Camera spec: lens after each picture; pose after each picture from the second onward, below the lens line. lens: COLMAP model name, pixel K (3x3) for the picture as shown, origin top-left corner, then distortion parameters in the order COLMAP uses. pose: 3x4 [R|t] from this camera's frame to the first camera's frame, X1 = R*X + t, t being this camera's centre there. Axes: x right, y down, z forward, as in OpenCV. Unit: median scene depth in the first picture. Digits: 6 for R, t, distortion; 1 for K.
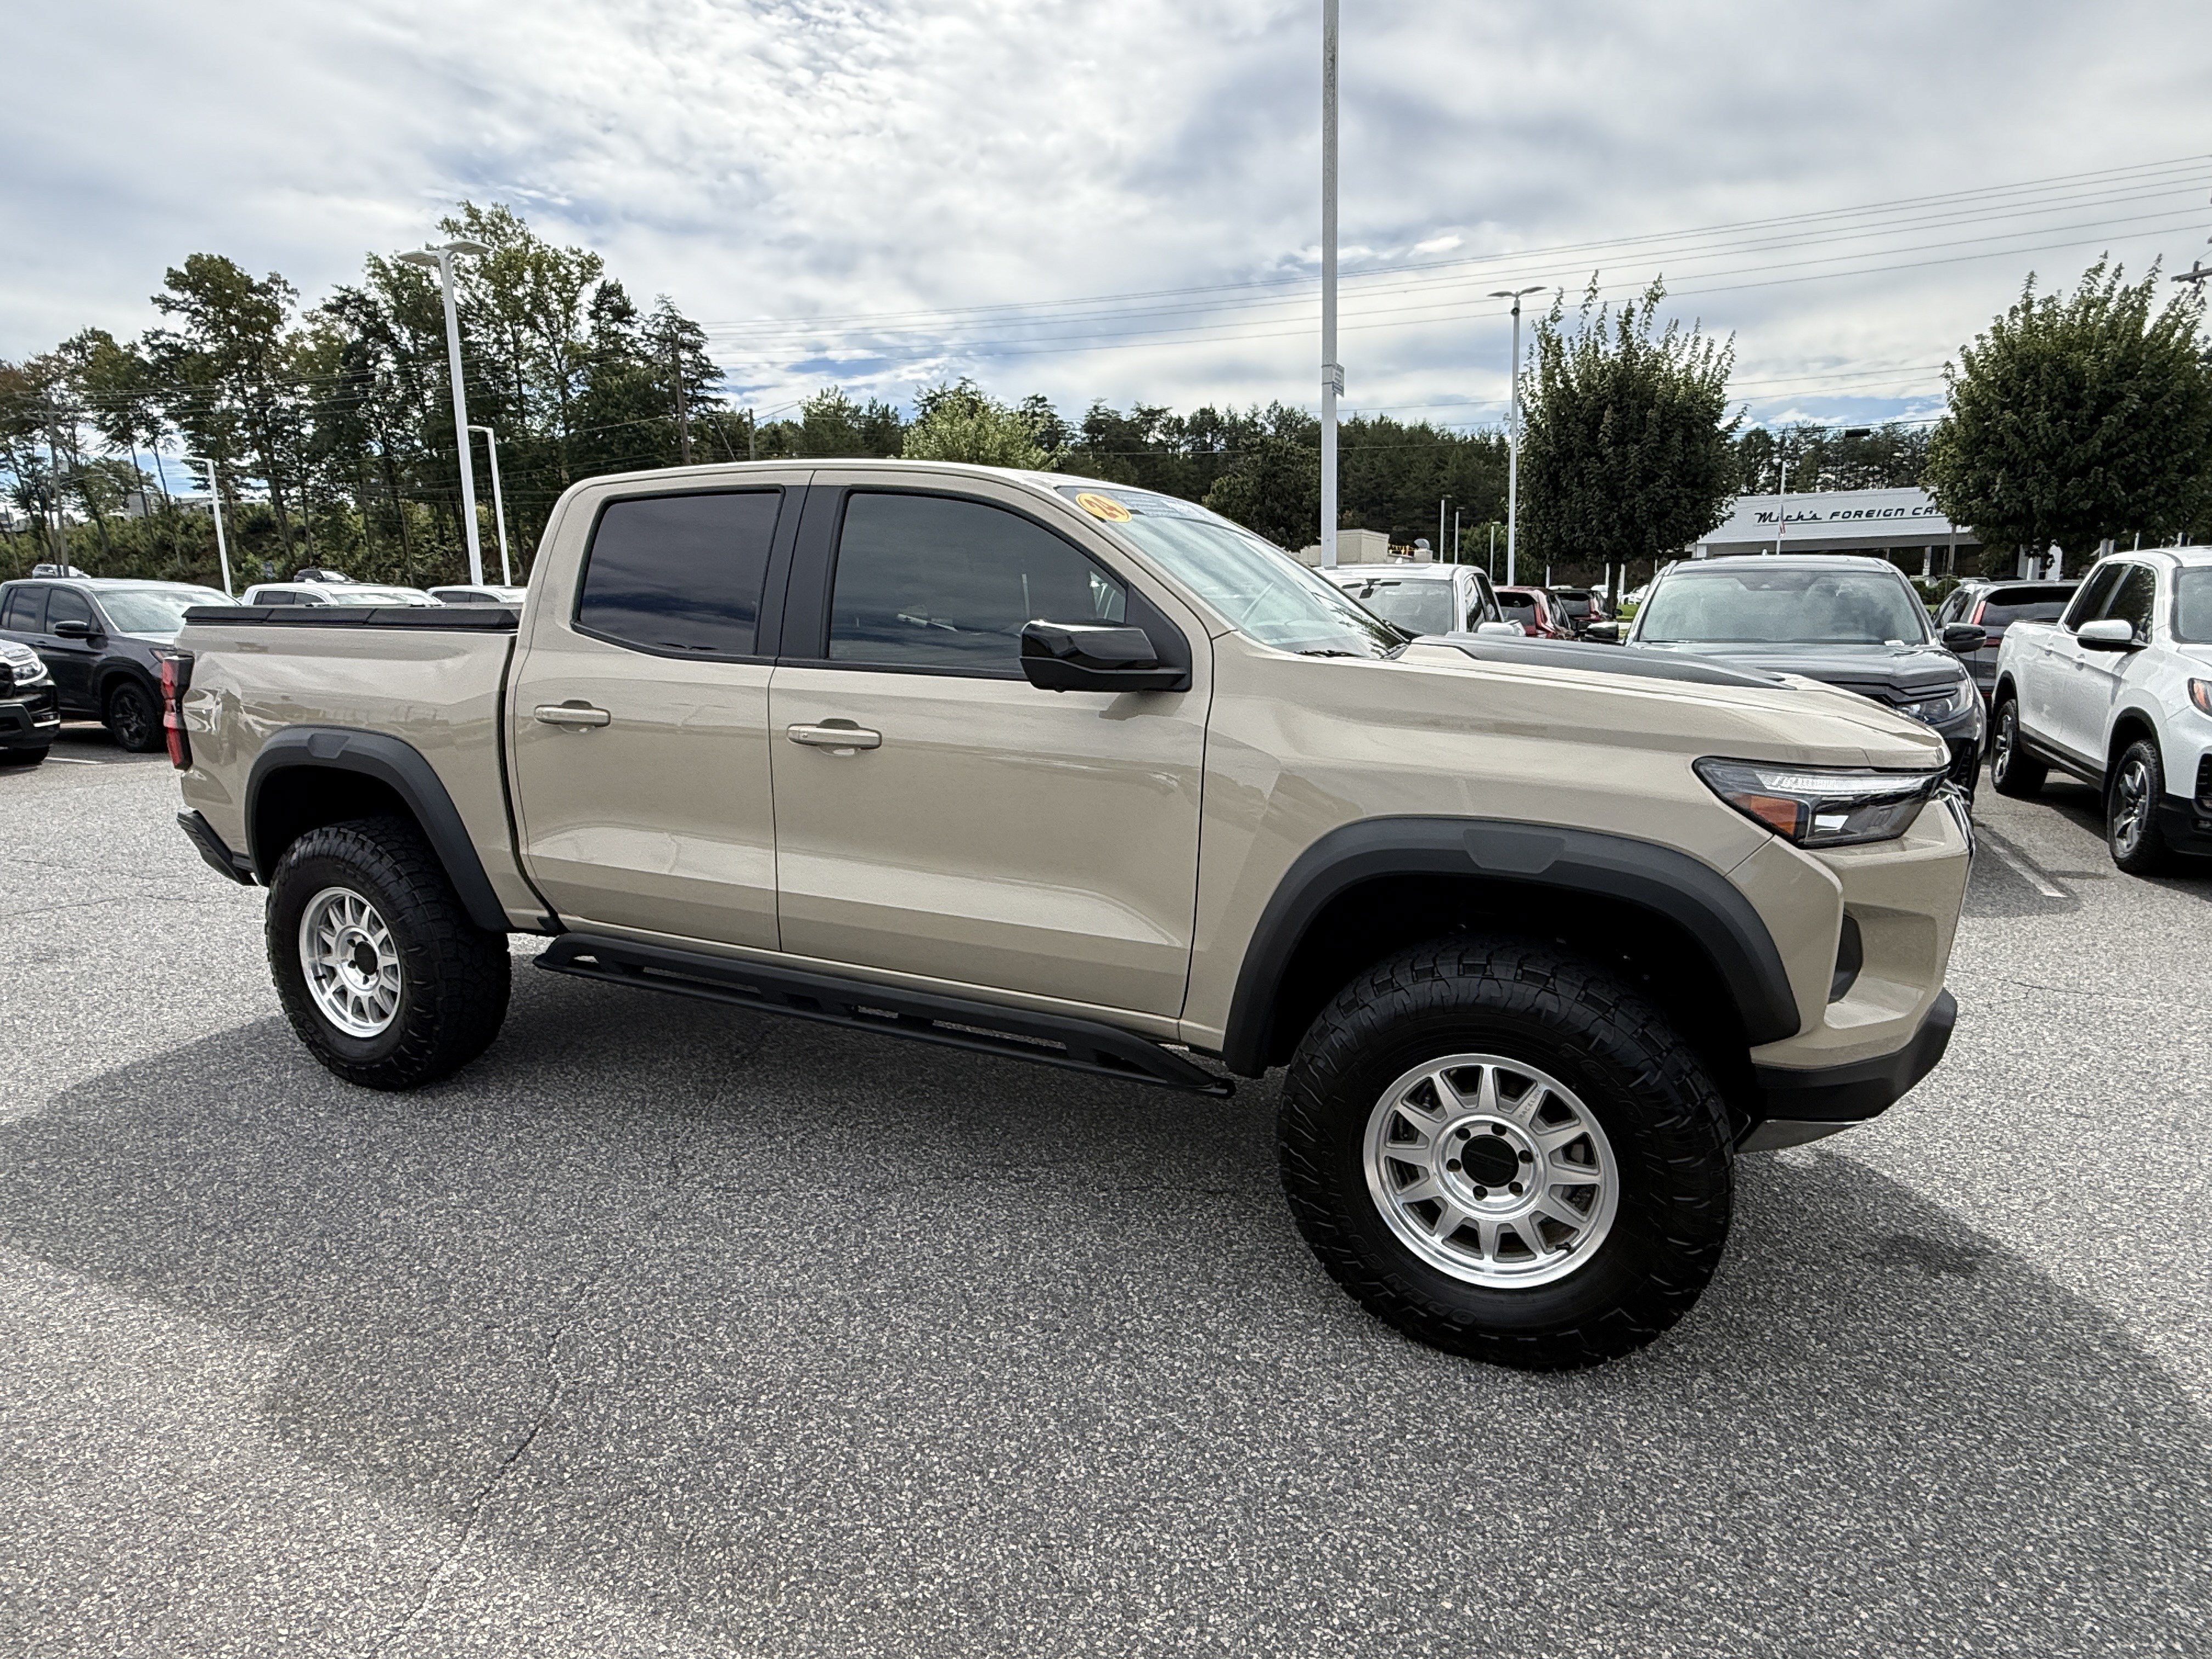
lens RADIAL K [[1286.2, 0, 1042.1], [0, 1286.2, 829.9], [0, 0, 1]] dist [0.007629, -0.004702]
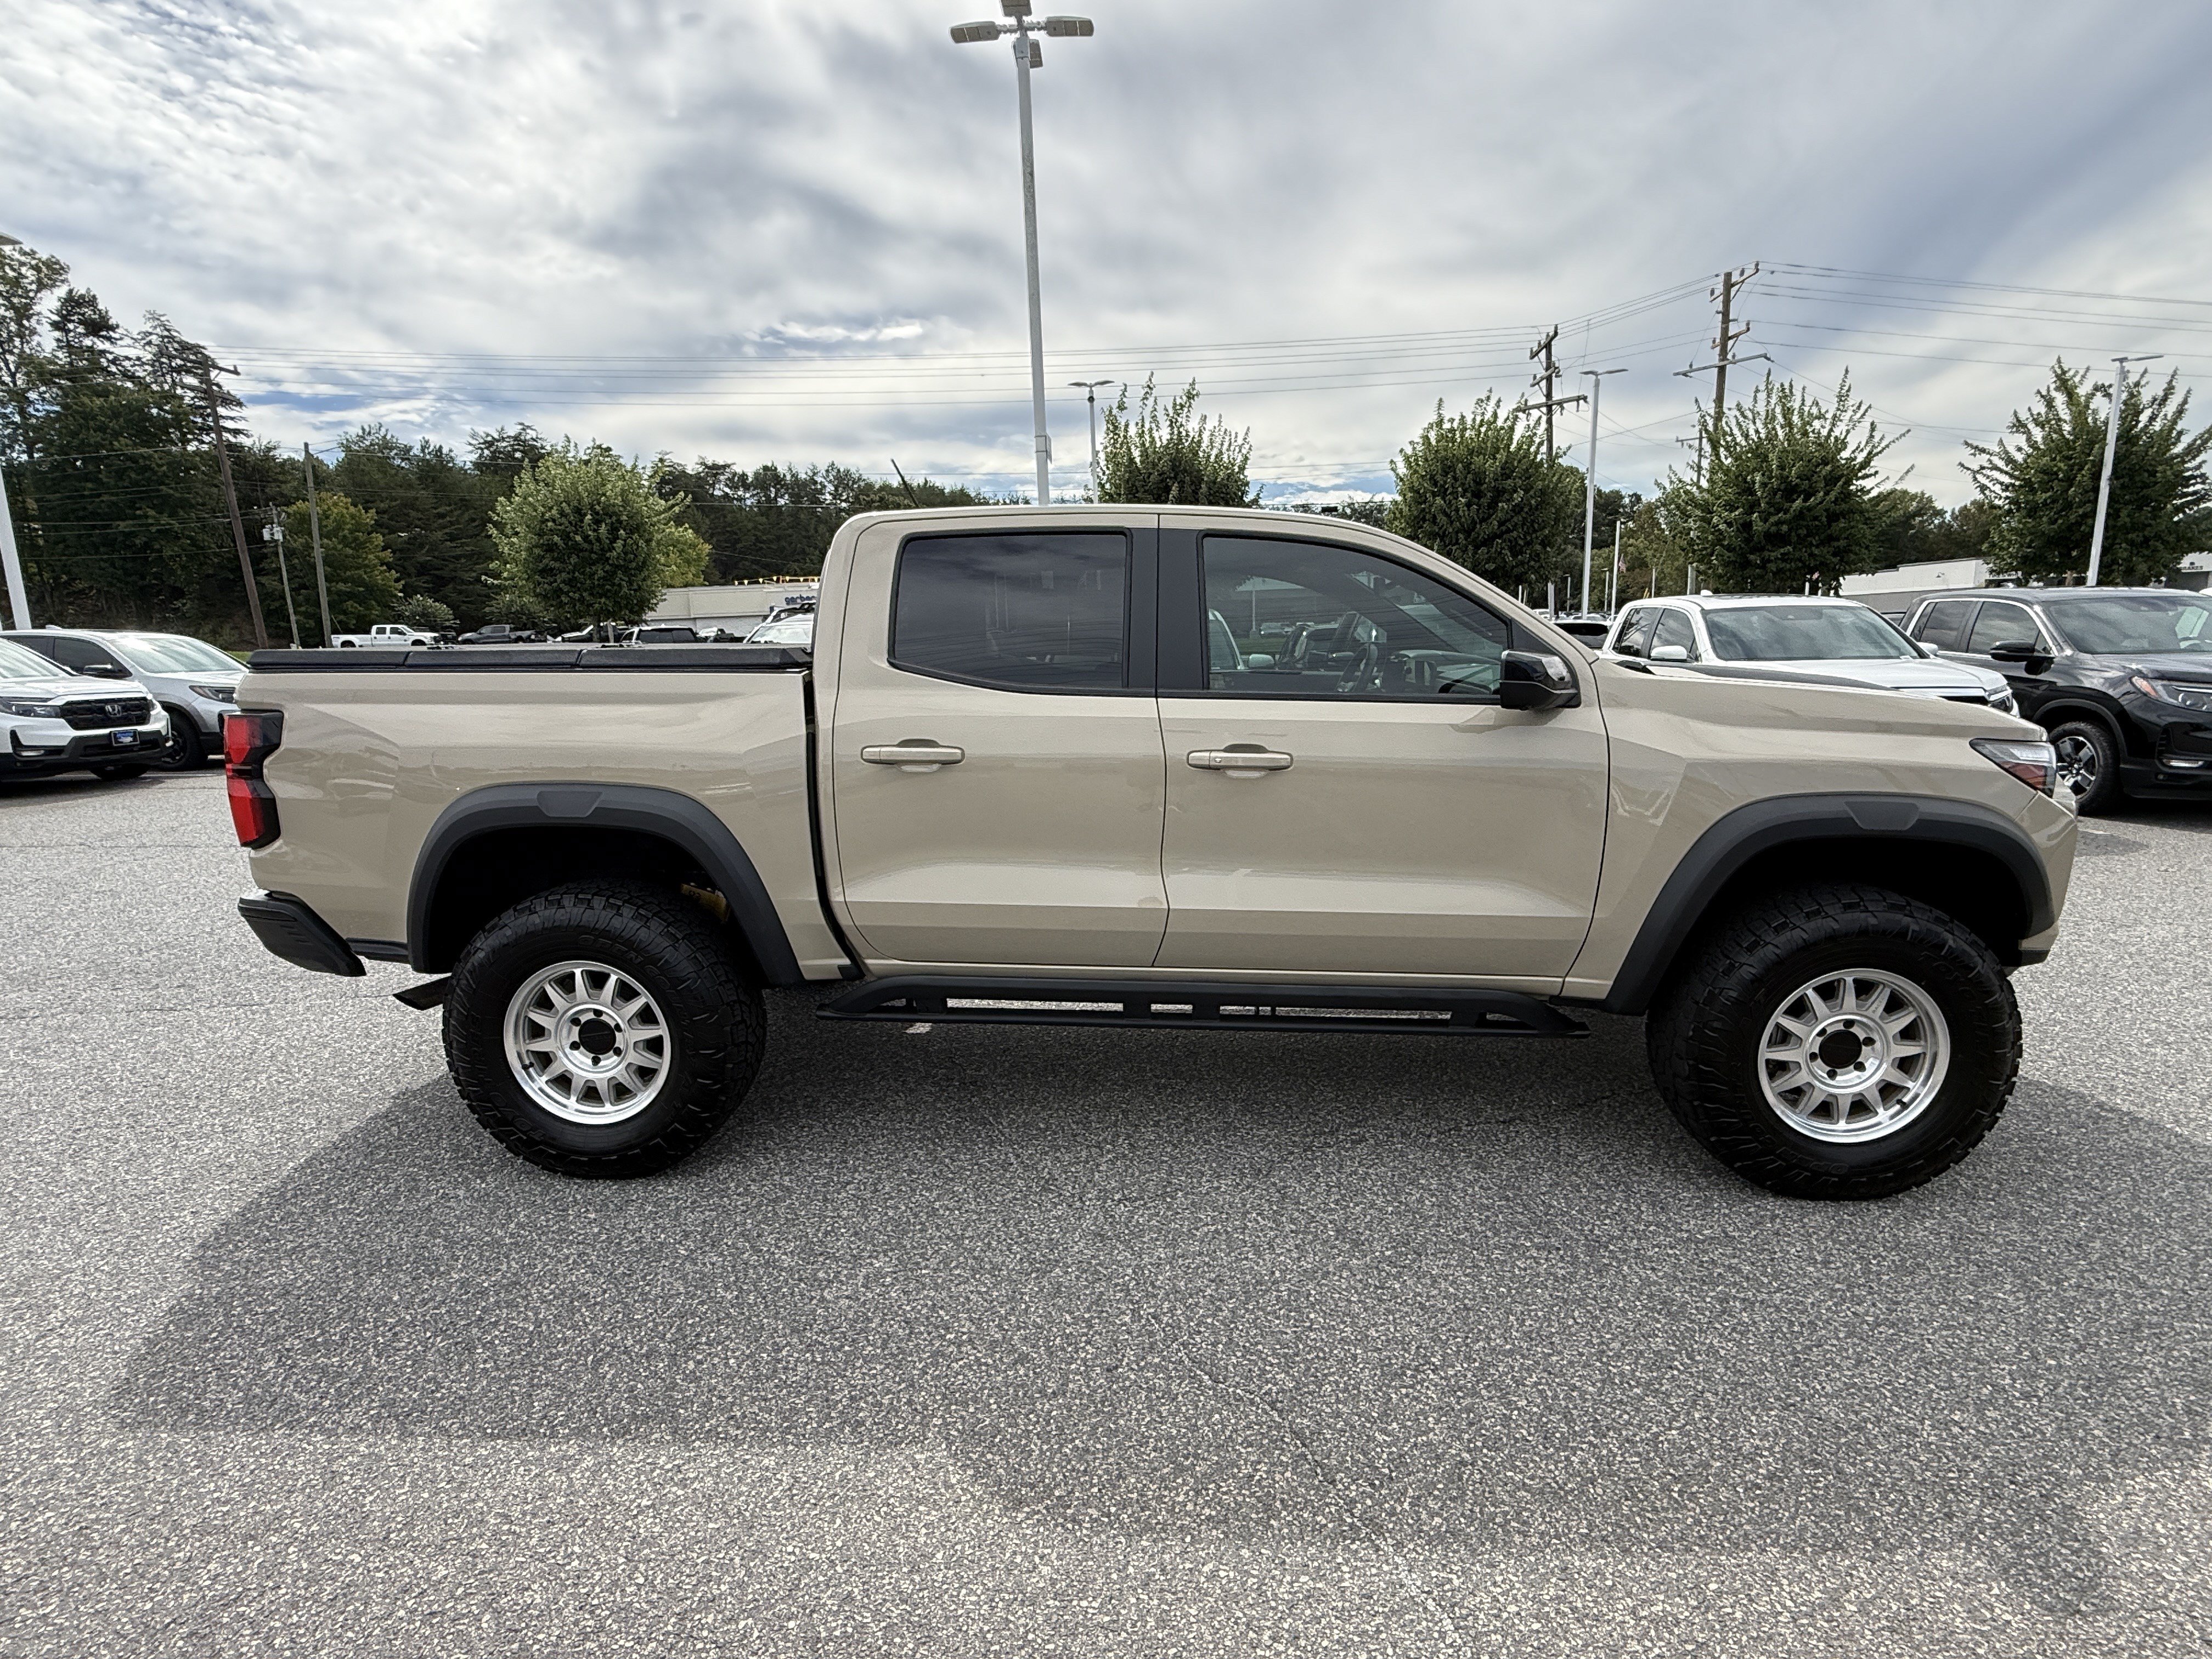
lens RADIAL K [[1145.1, 0, 1065.0], [0, 1145.1, 834.5], [0, 0, 1]] dist [0.003554, -0.000435]
pose [[0.920660, -0.074109, 0.383266, -0.122021], [0.077277, 0.996984, 0.007147, -0.005183], [-0.382640, 0.023038, 0.923610, 0.030218]]
